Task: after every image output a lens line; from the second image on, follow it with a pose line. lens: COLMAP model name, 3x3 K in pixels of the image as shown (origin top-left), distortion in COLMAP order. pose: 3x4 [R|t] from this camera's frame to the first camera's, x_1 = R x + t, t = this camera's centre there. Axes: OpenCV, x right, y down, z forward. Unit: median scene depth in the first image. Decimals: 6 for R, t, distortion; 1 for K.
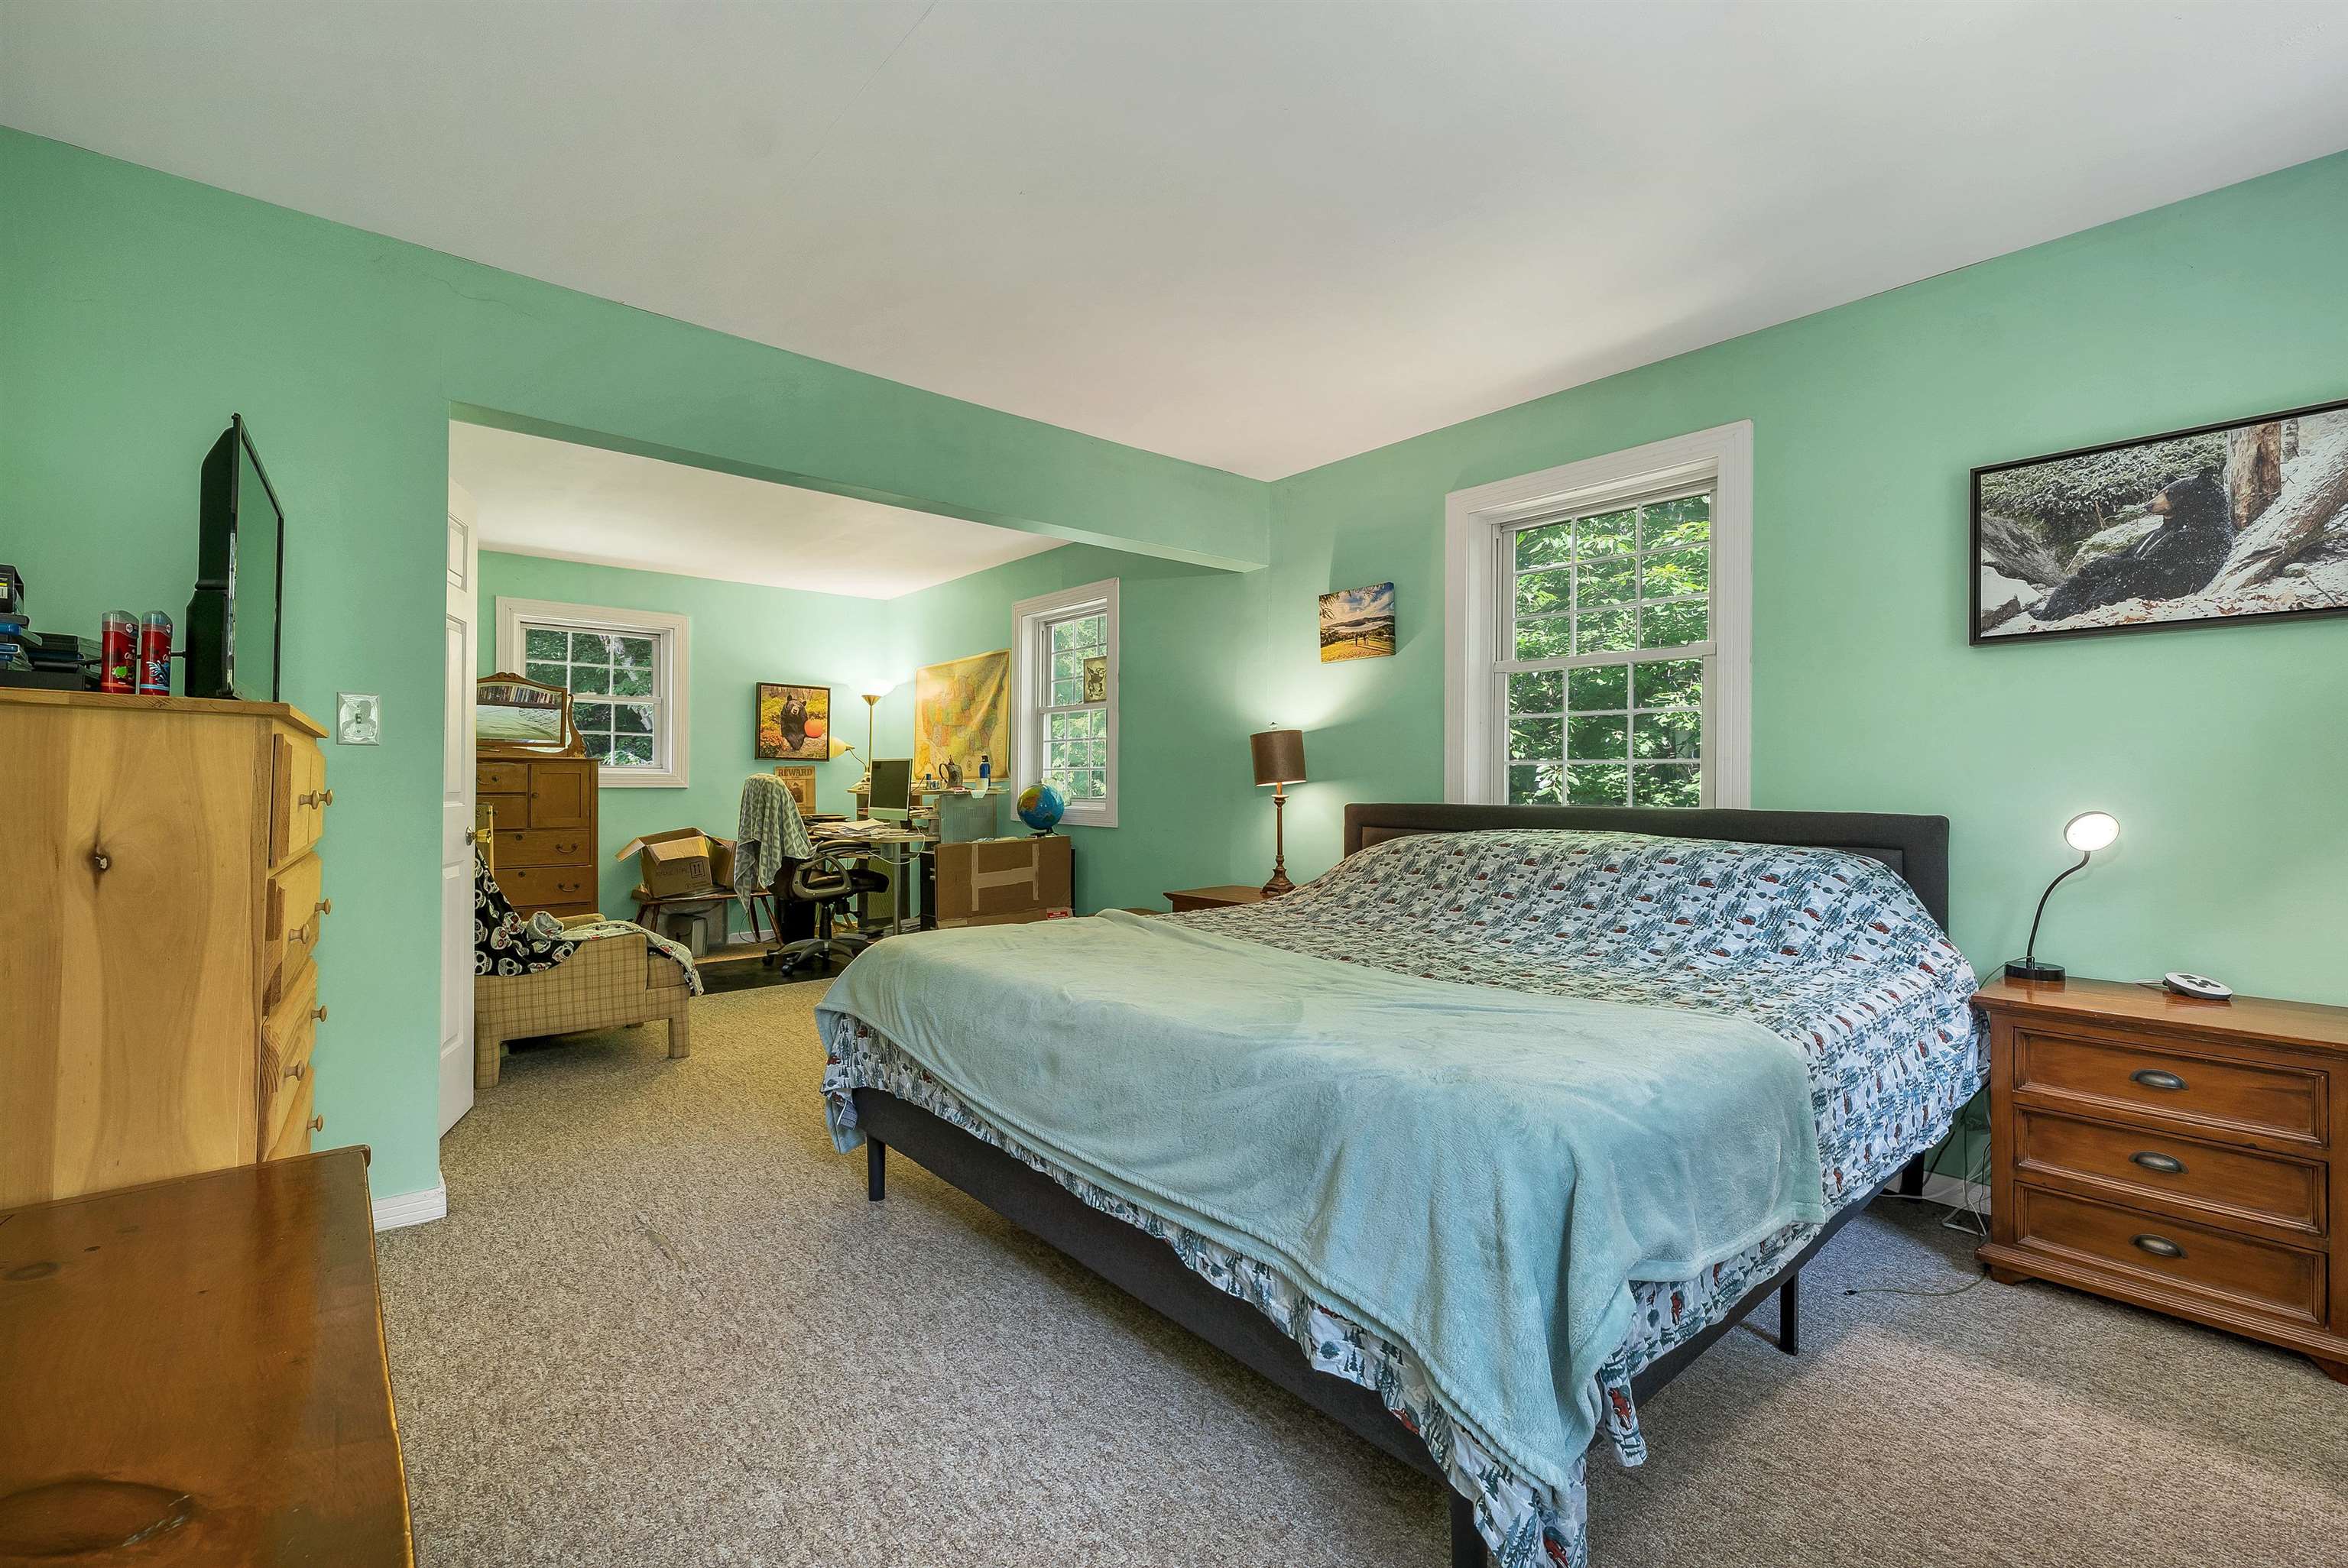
lens RADIAL K [[996.6, 0, 1171.4], [0, 996.6, 777.0], [0, 0, 1]] dist [0.002083, -0.000286]
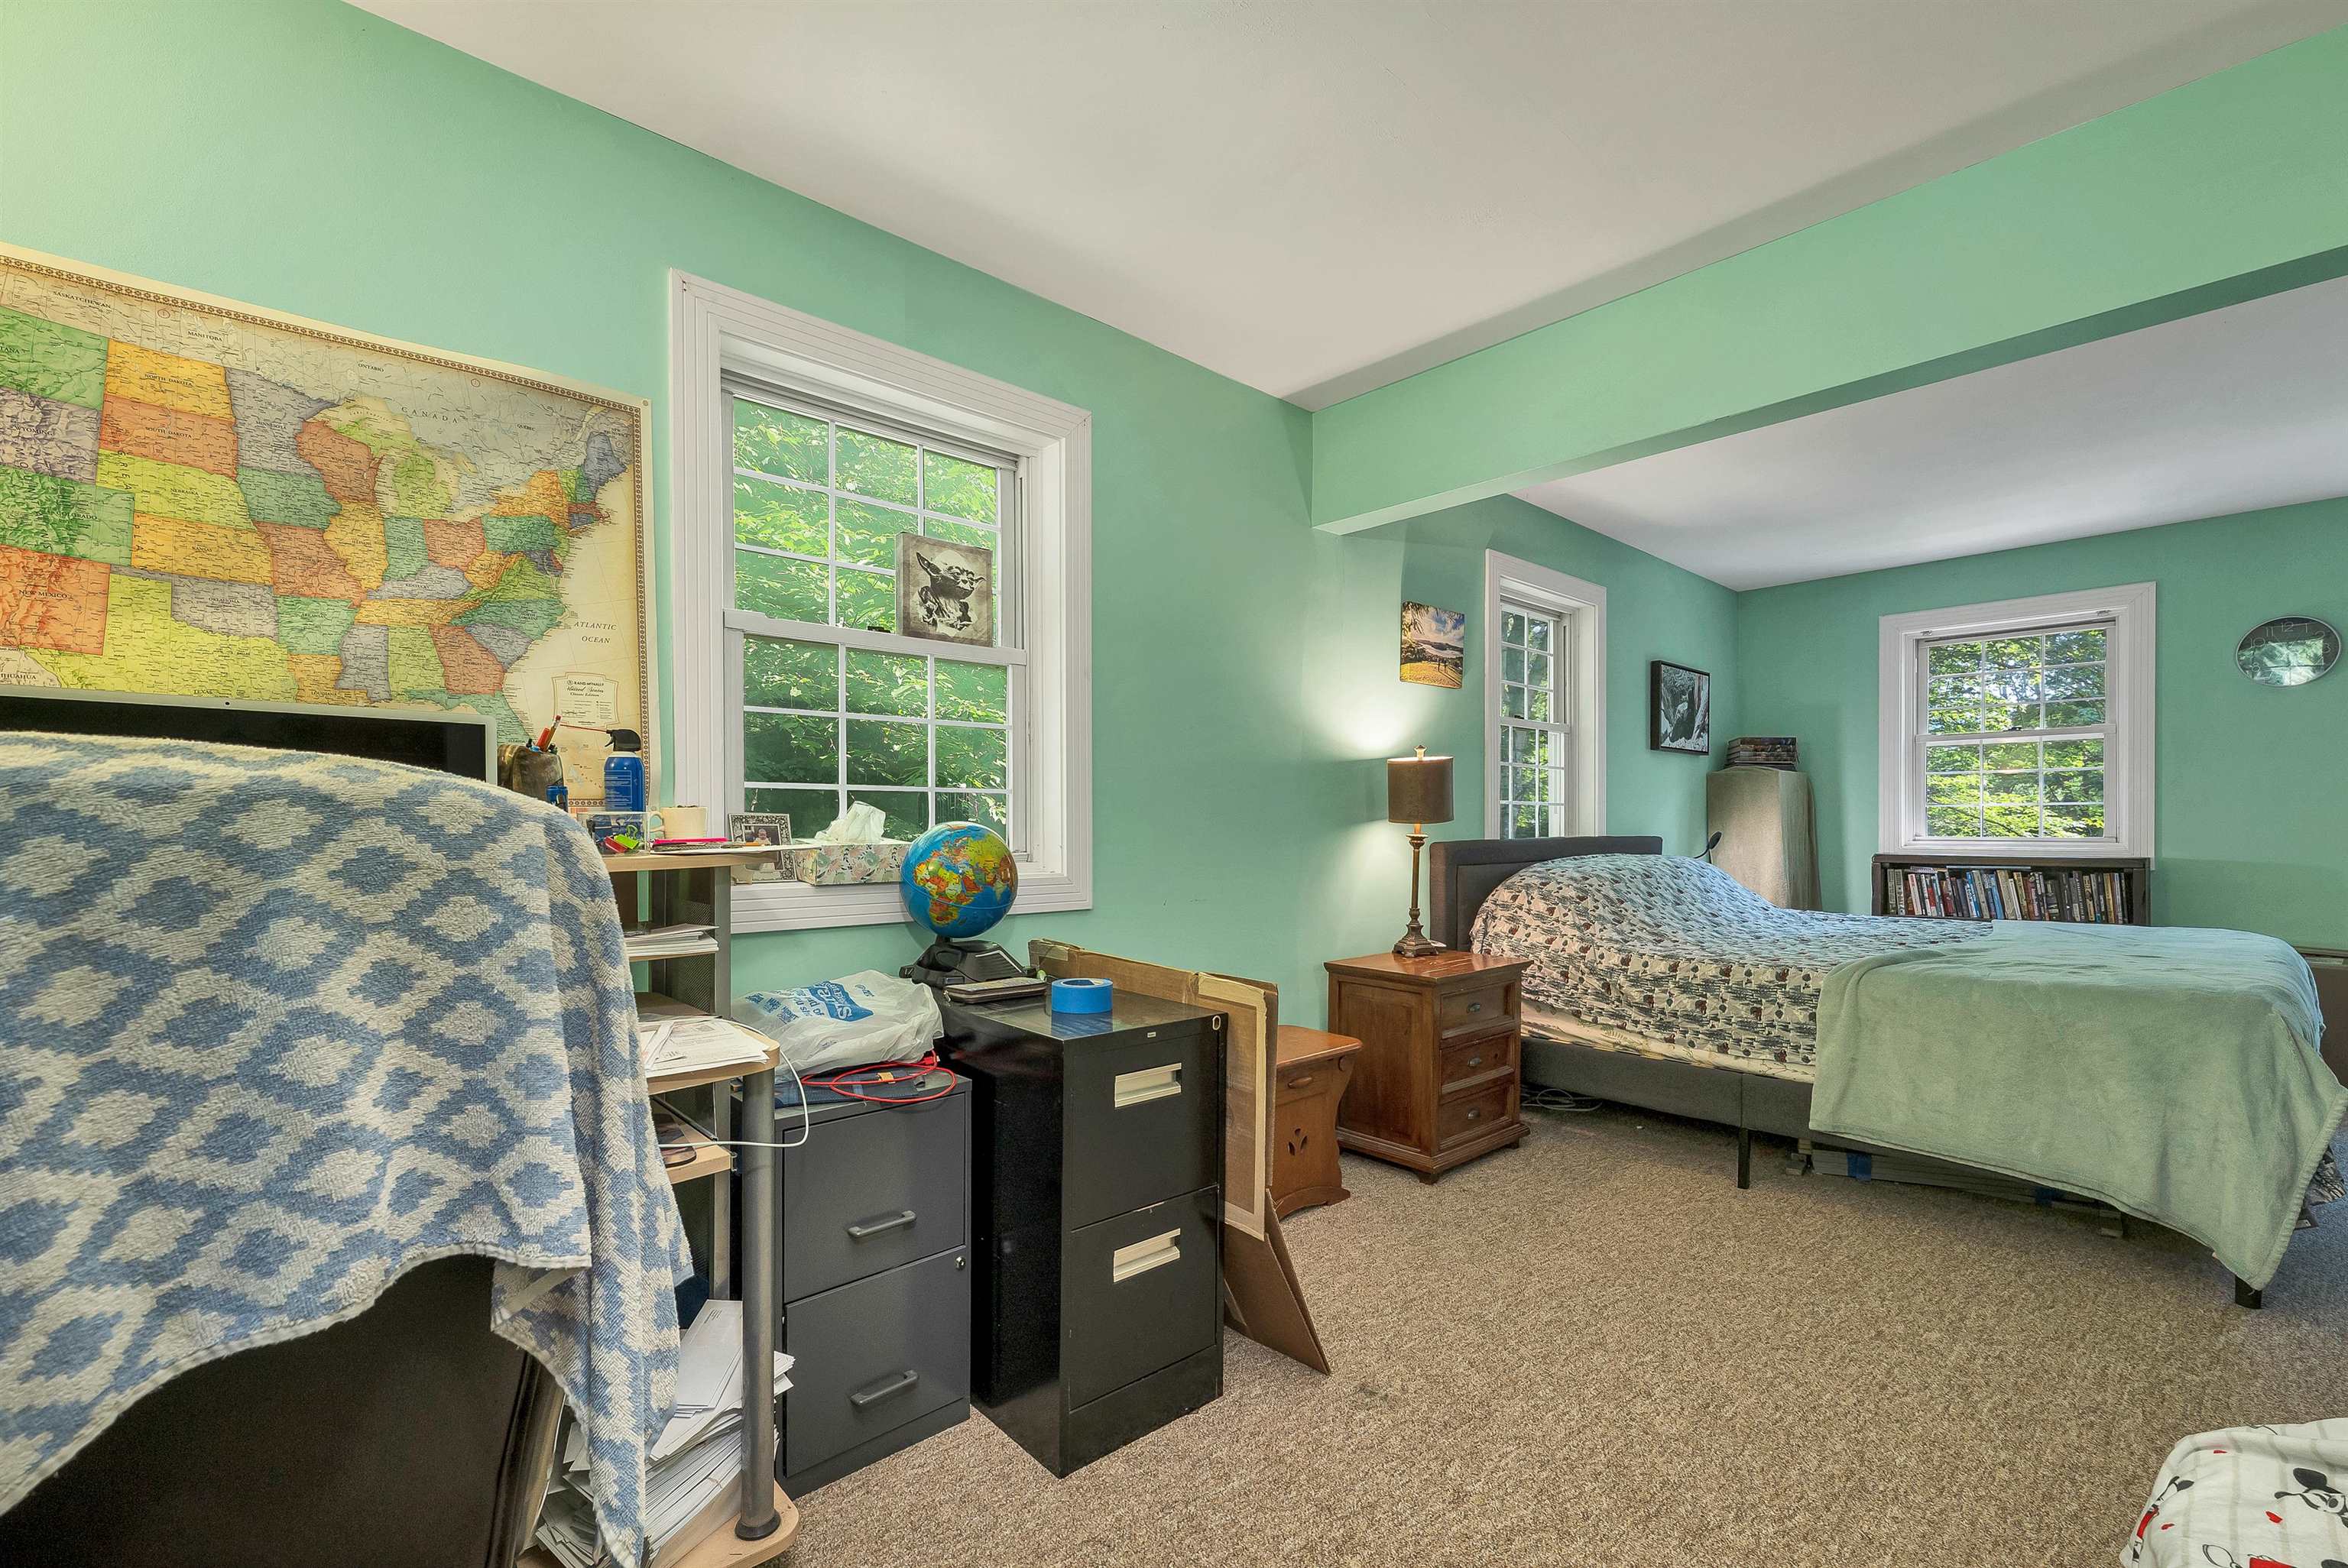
lens RADIAL K [[996.6, 0, 1174.4], [0, 996.6, 806.7], [0, 0, 1]] dist [0.002083, -0.000286]
pose [[-0.025037, 0.003693, 0.999680, -0.710846], [-0.010517, 0.999937, -0.003957, -0.000089], [-0.999631, -0.010613, -0.024996, 1.236121]]
